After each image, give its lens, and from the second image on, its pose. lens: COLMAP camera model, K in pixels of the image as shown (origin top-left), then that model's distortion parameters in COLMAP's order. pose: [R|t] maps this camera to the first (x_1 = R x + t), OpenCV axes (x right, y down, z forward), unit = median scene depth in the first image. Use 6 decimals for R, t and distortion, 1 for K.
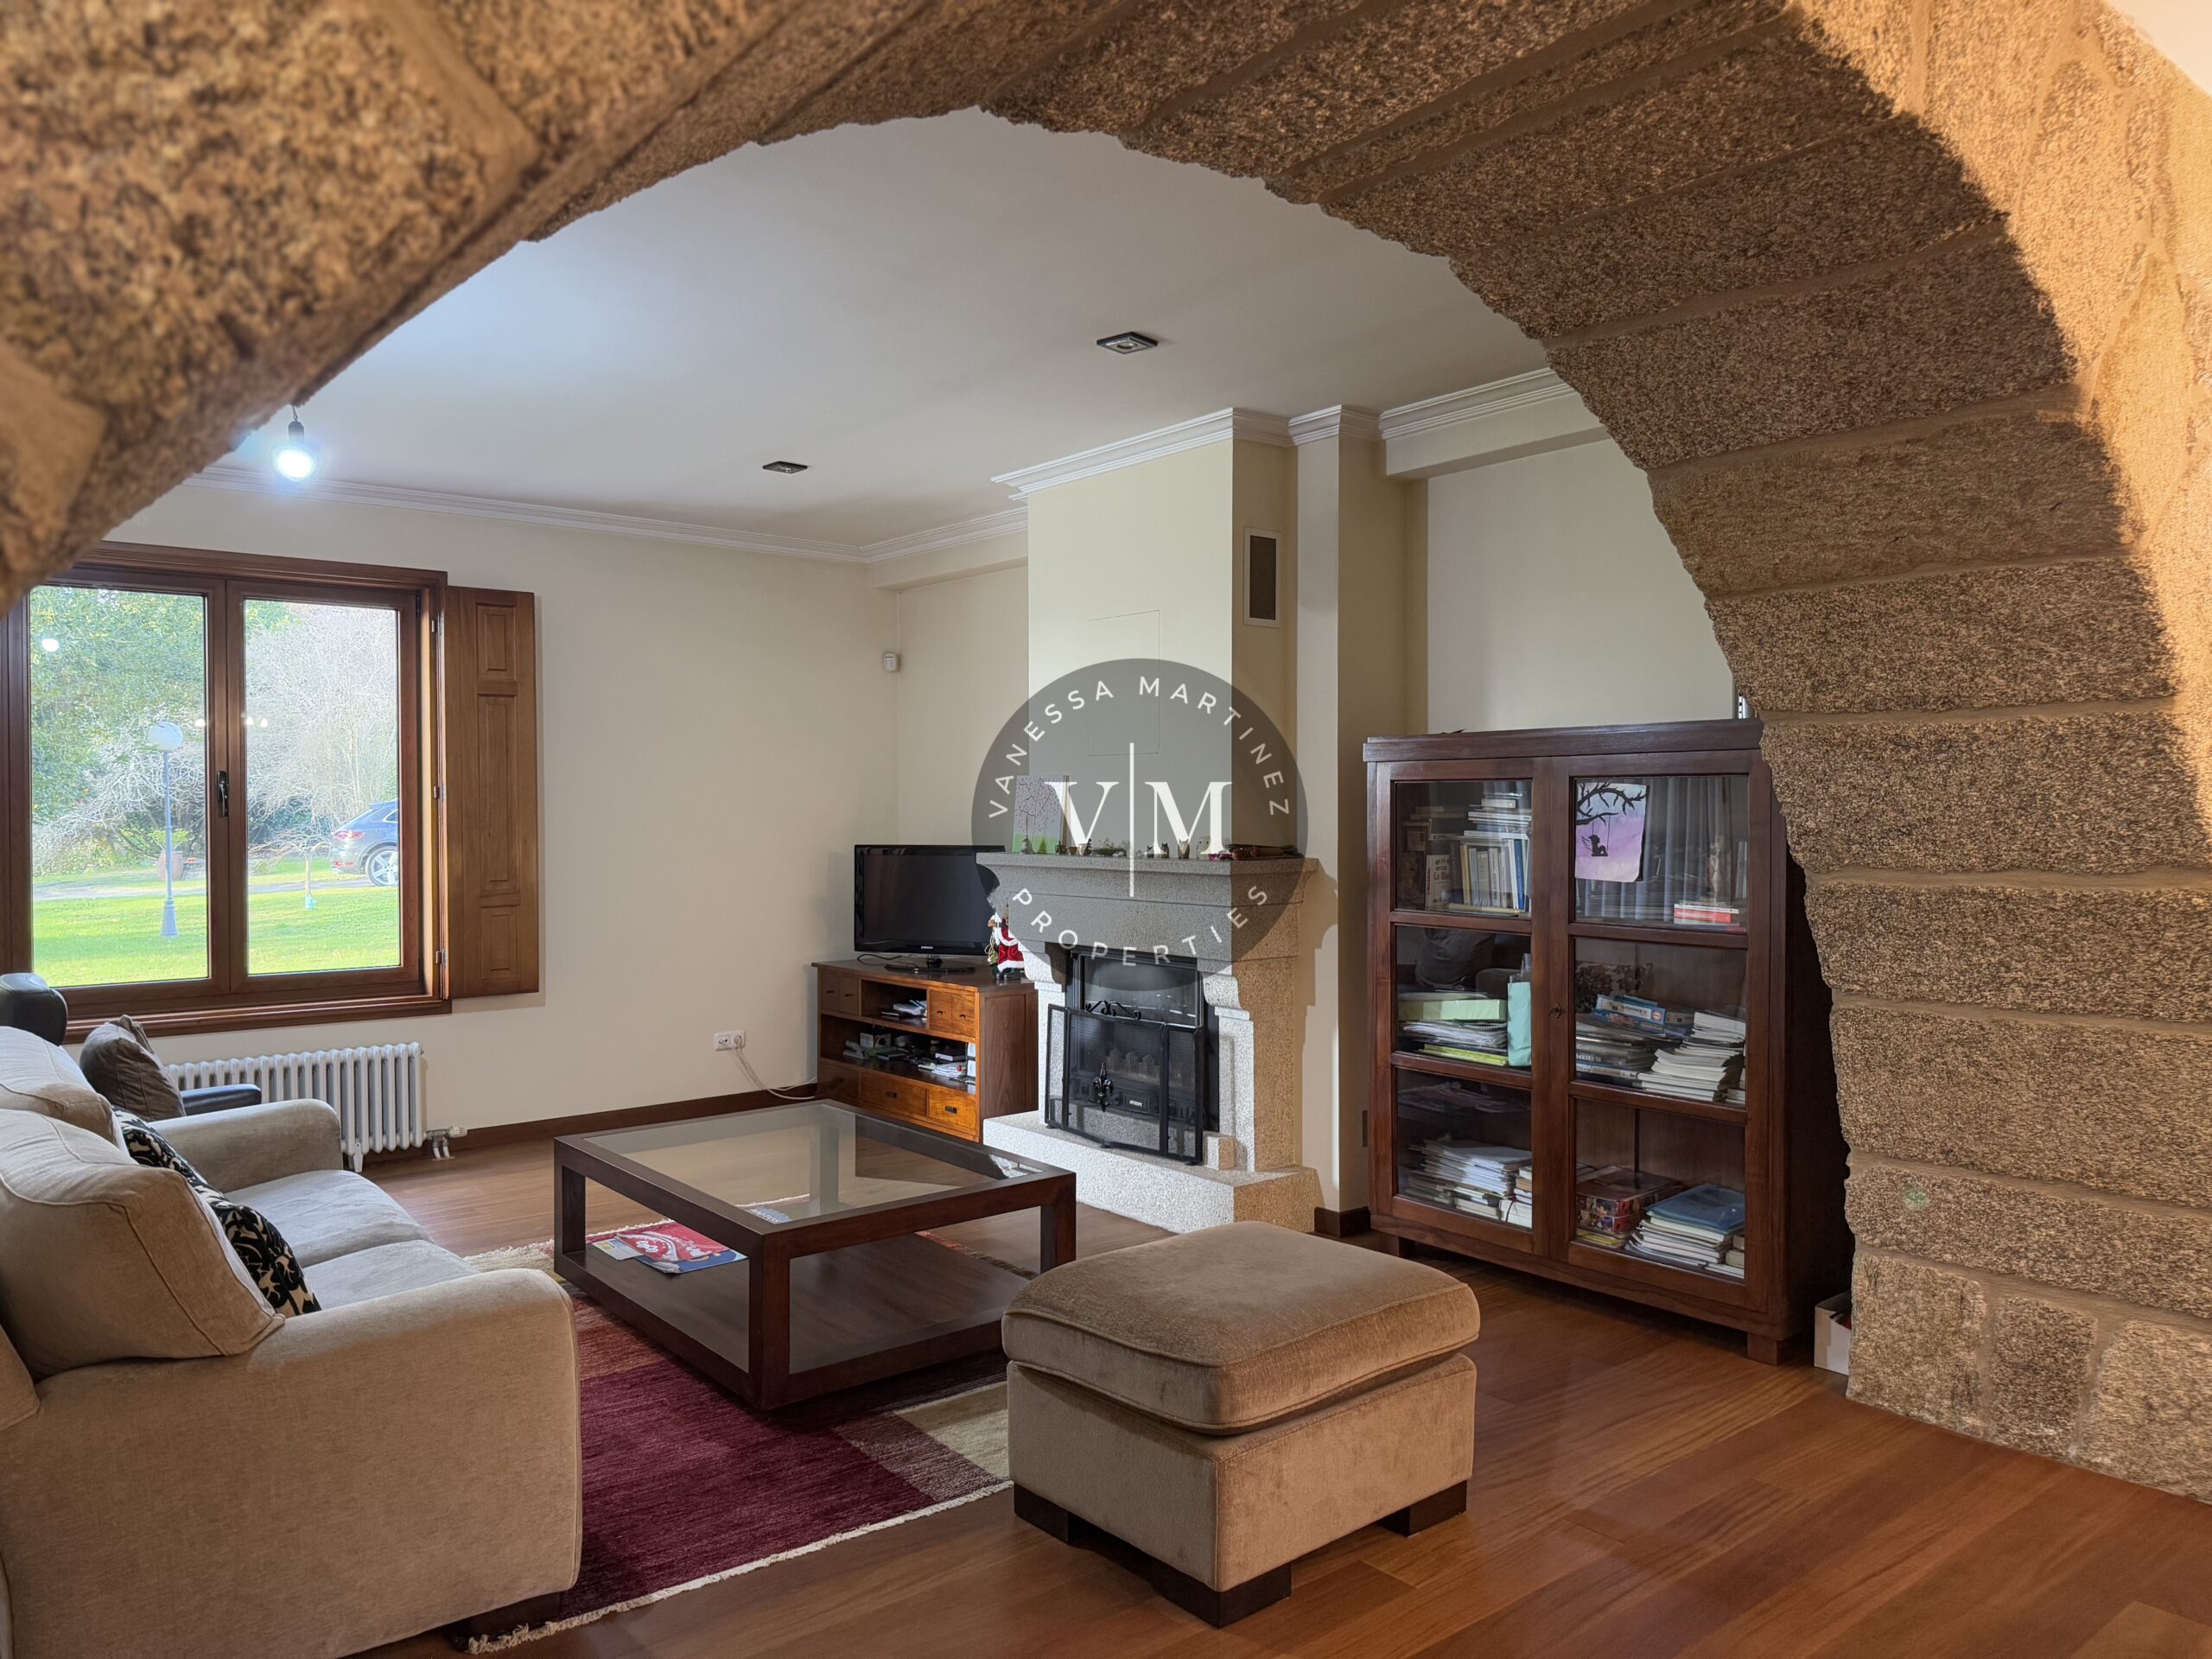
lens RADIAL K [[1566.8, 0, 1113.9], [0, 1566.8, 829.7], [0, 0, 1]] dist [-0.000736, -0.008254]
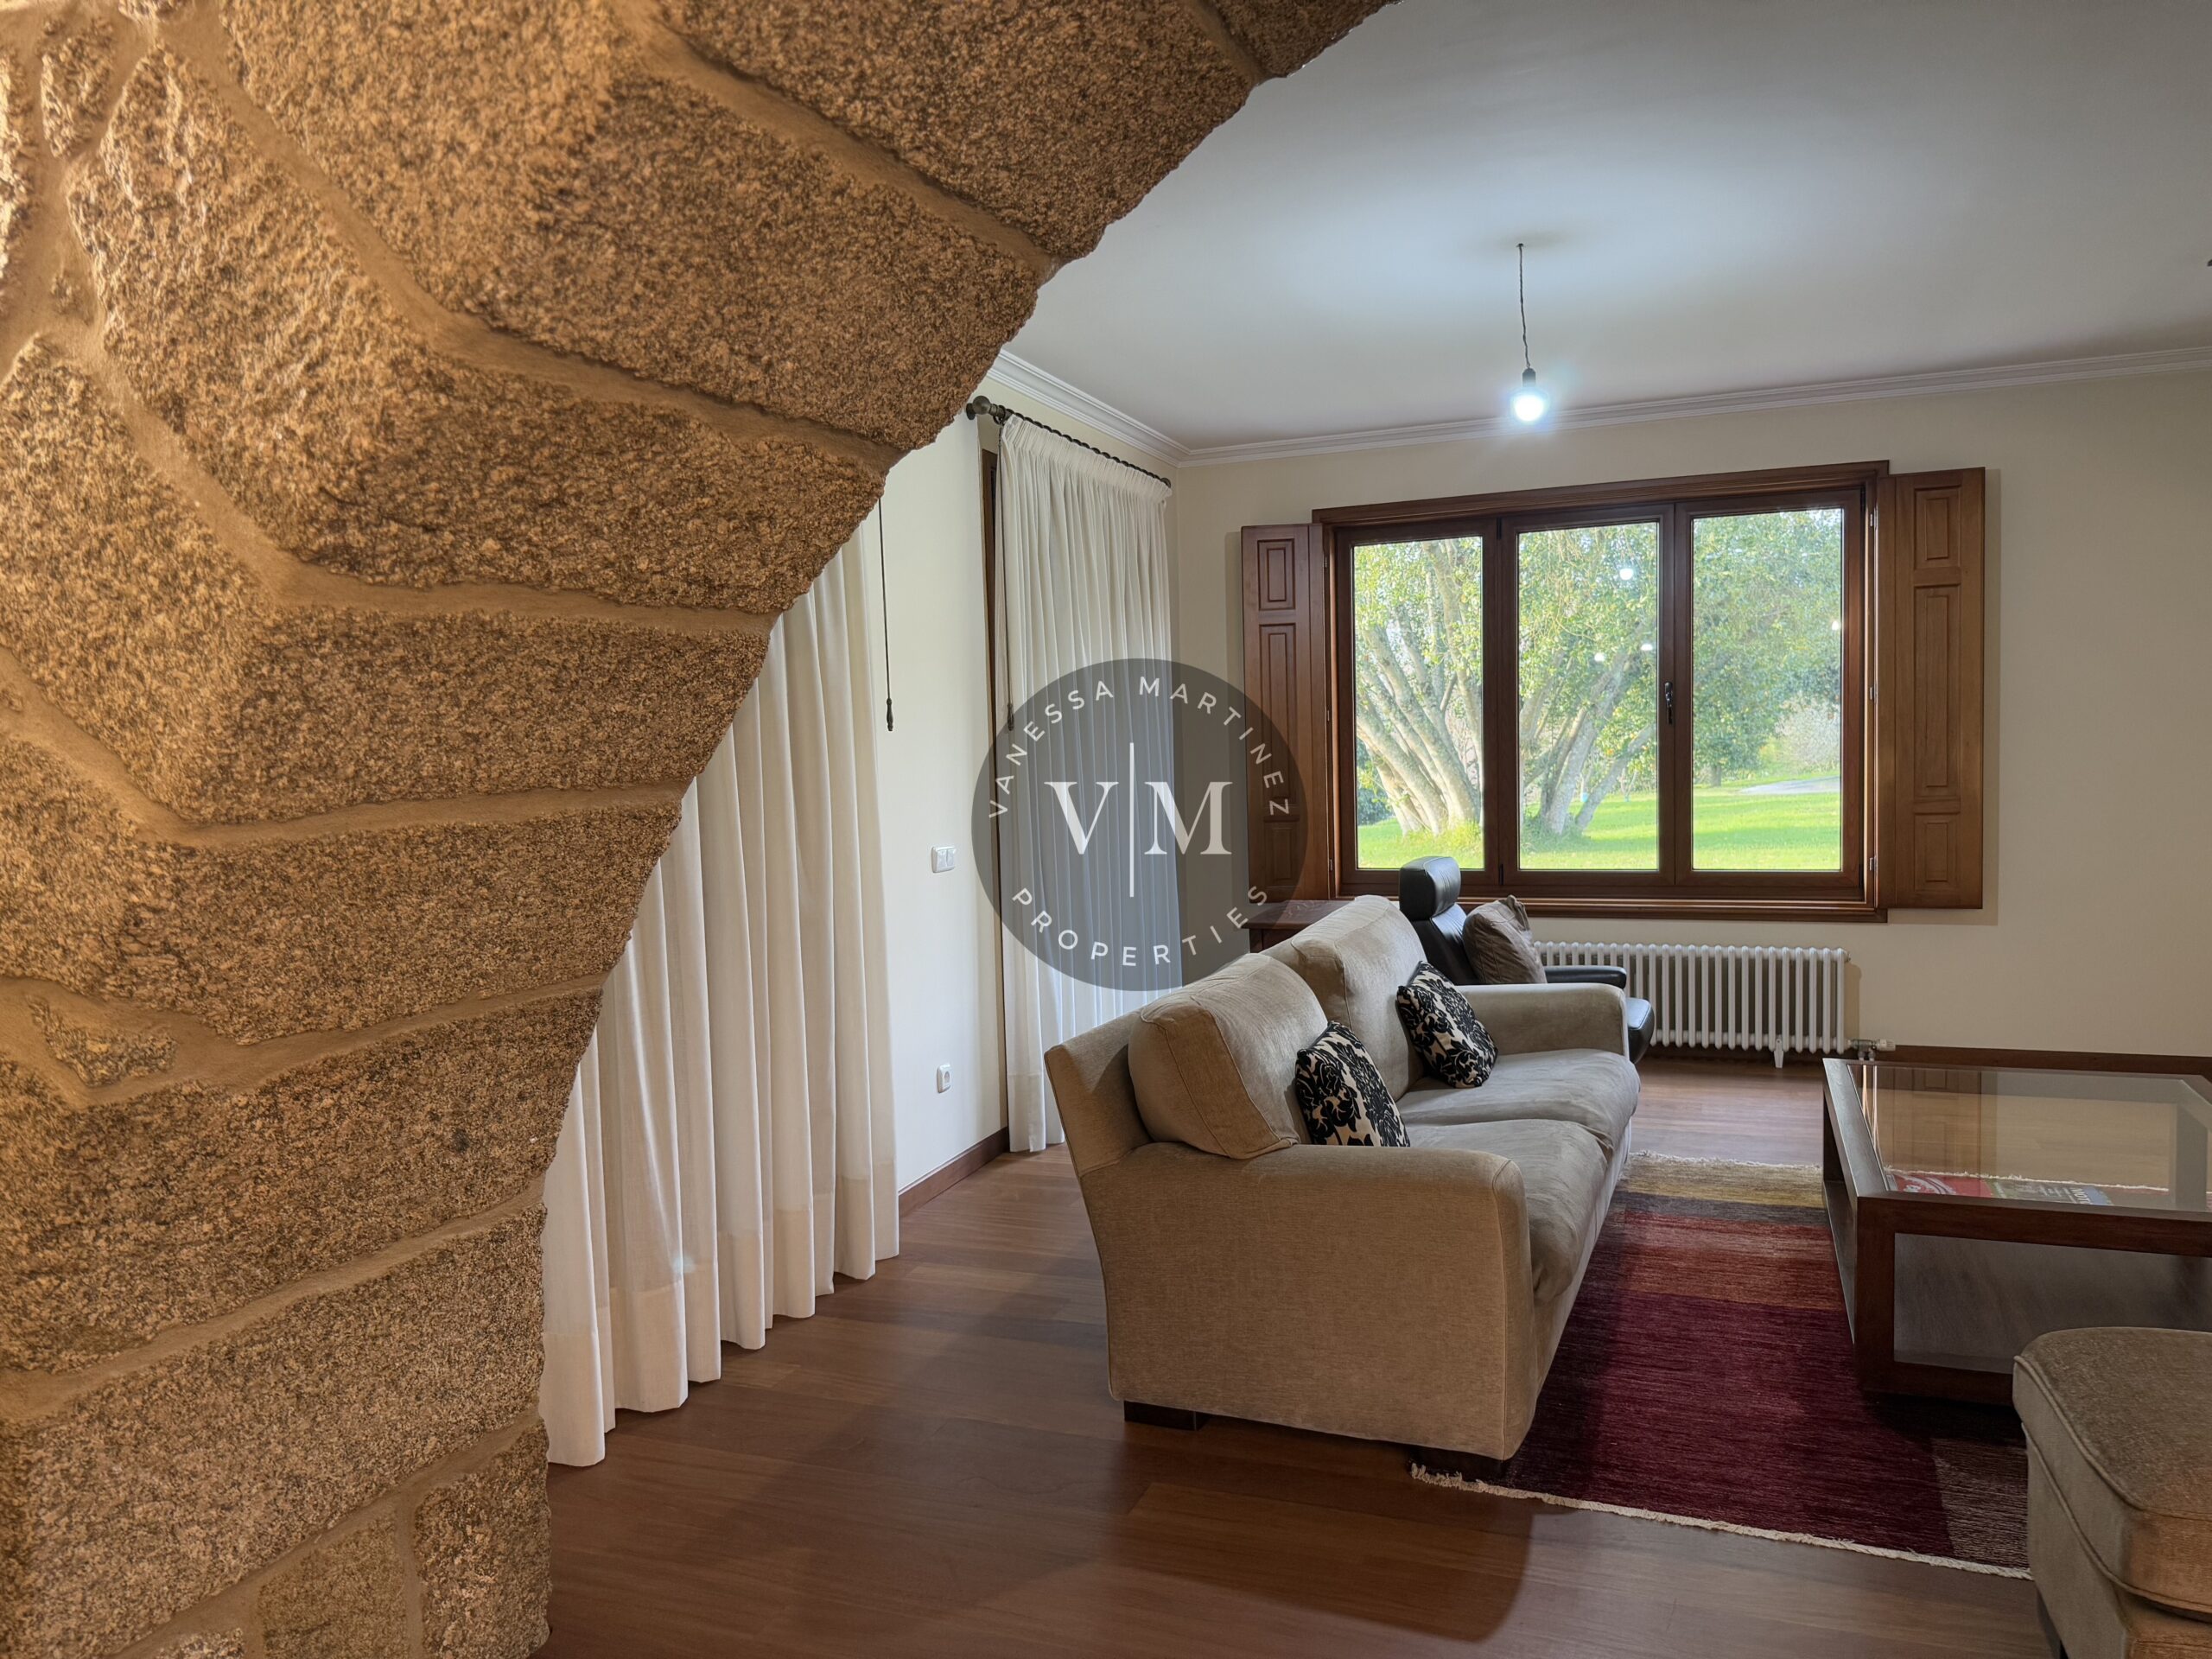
lens RADIAL K [[1556.8, 0, 1109.8], [0, 1556.8, 827.9], [0, 0, 1]] dist [0.064572, -0.083827]
pose [[0.491701, 0.038525, -0.869911, 0.342362], [0.018160, 0.998350, 0.054478, -0.004811], [0.870575, -0.042585, 0.490190, 0.207105]]
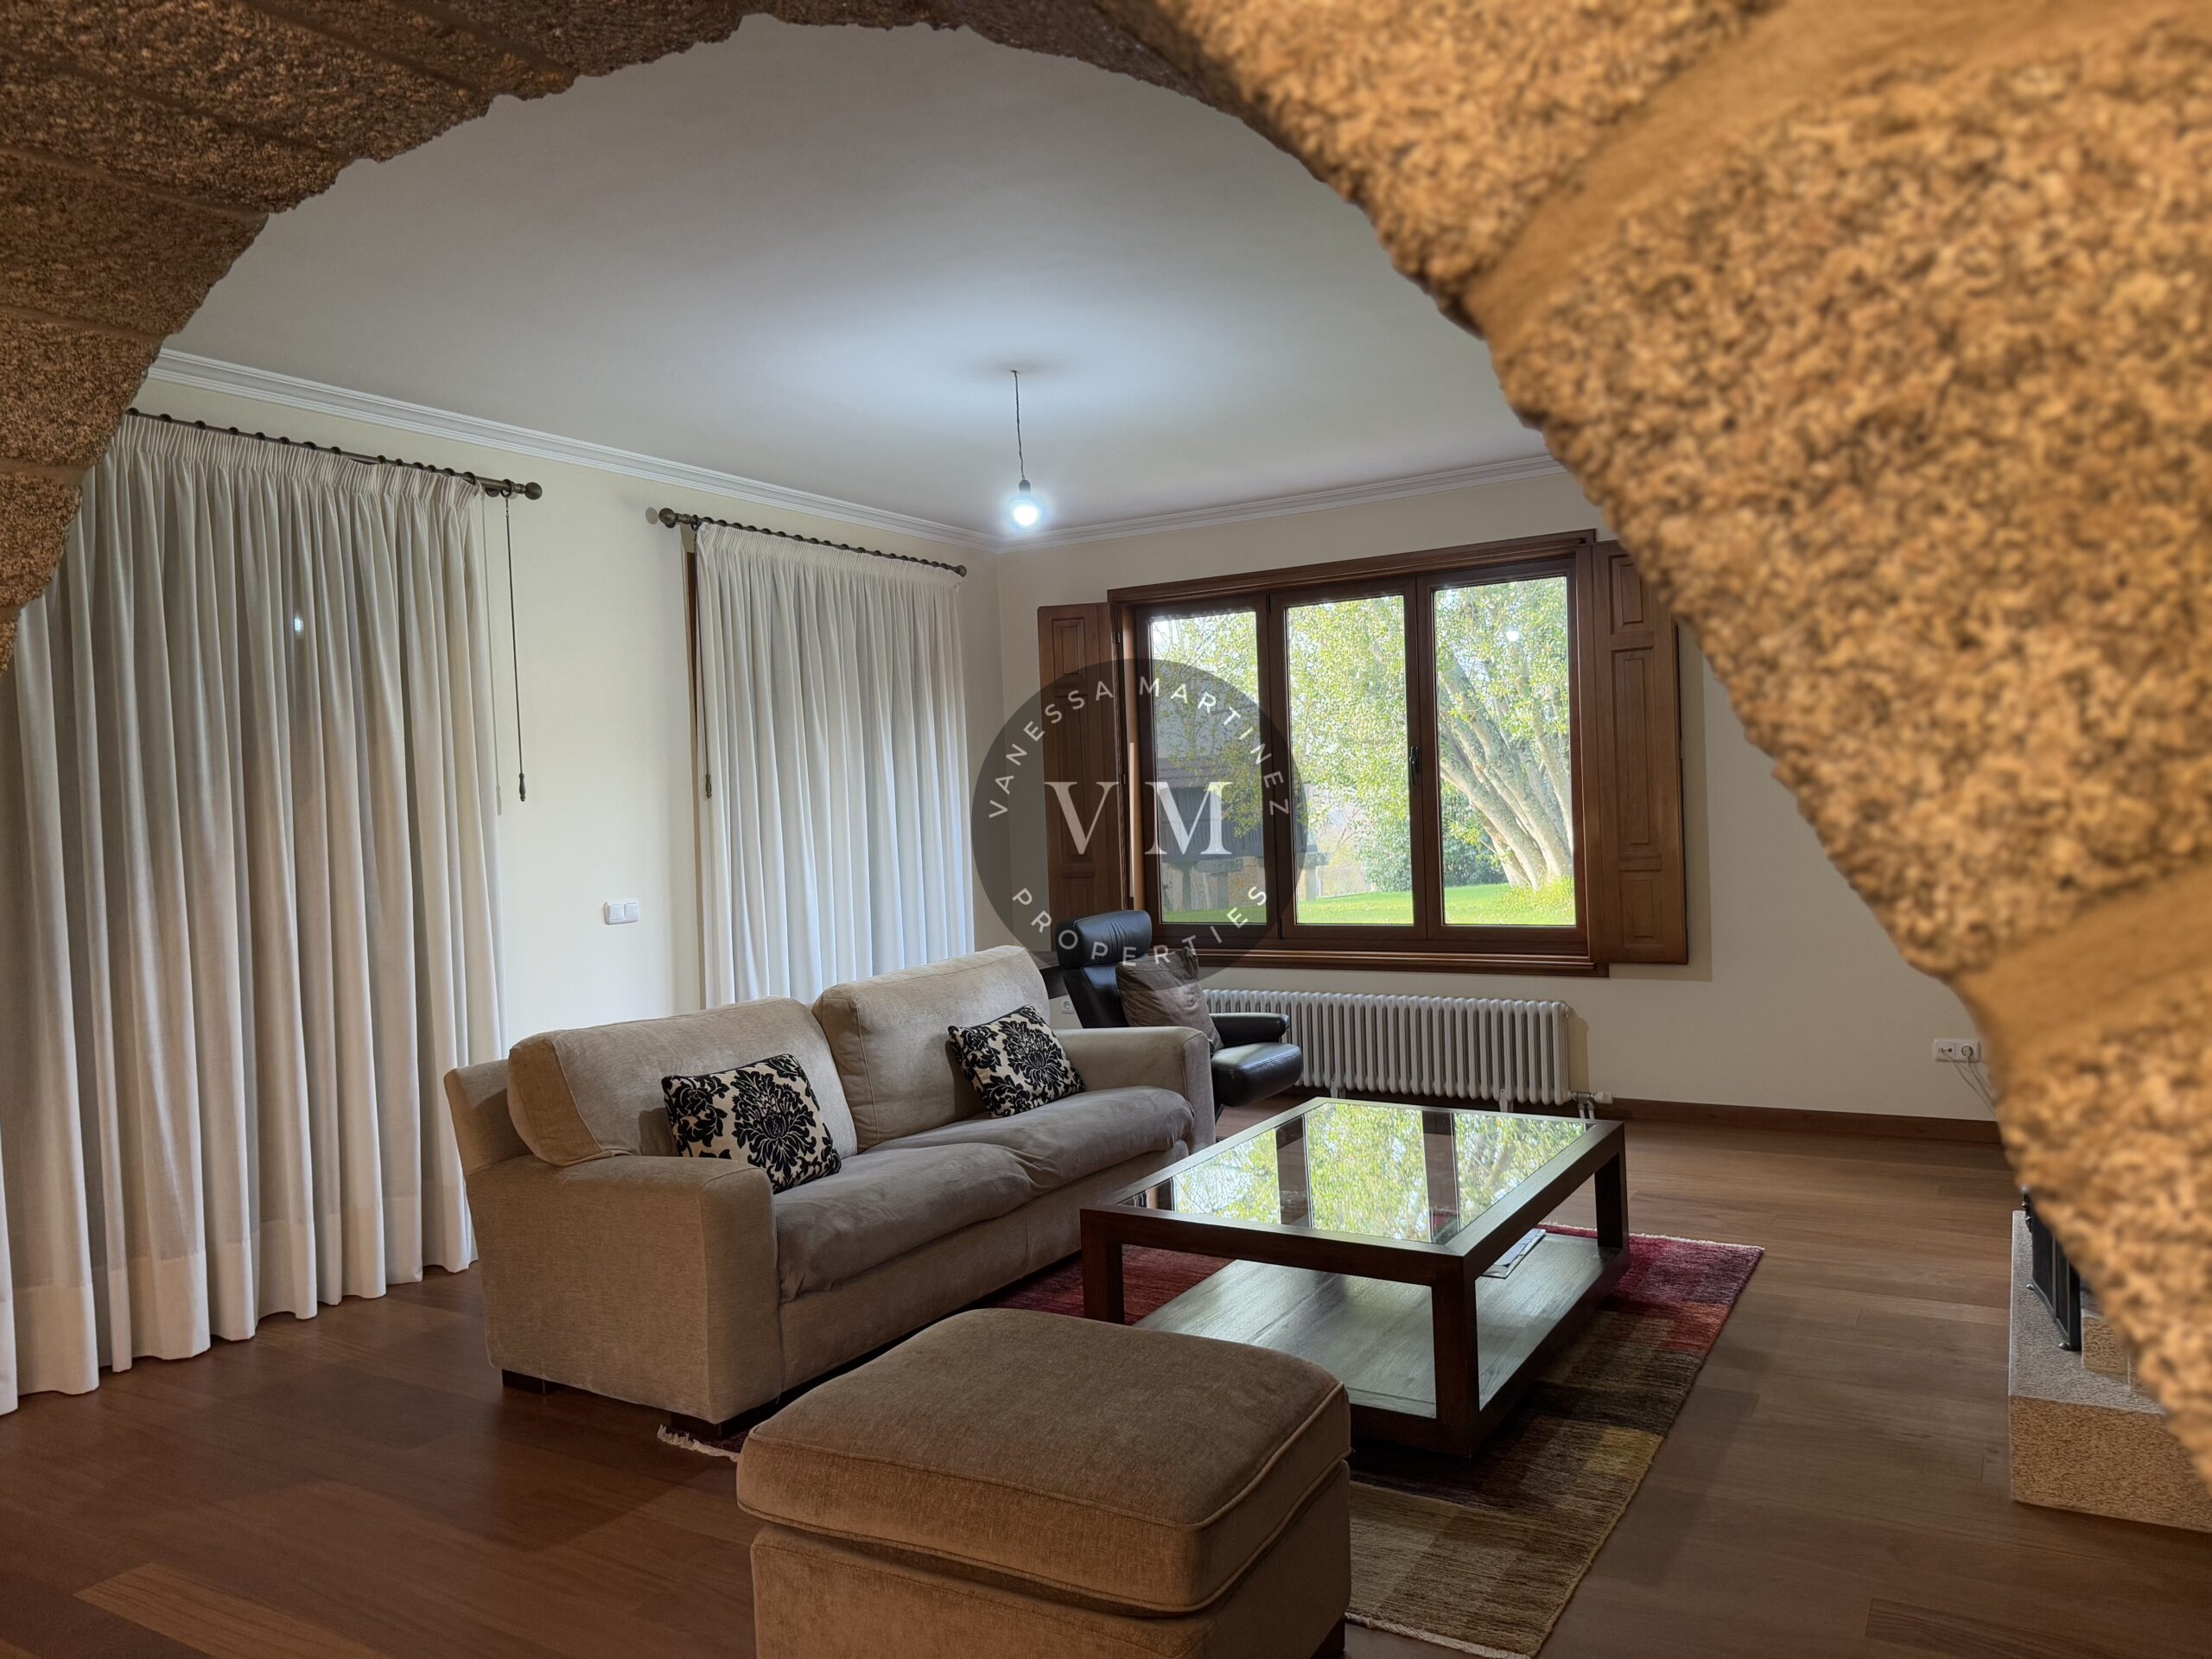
lens RADIAL K [[1533.3, 0, 1102.0], [0, 1533.3, 849.7], [0, 0, 1]] dist [0.149013, -0.221427]
pose [[0.335500, 0.019482, -0.941839, 0.735704], [0.027564, 0.999155, 0.030486, -0.003751], [0.941637, -0.036189, 0.334679, 0.702638]]
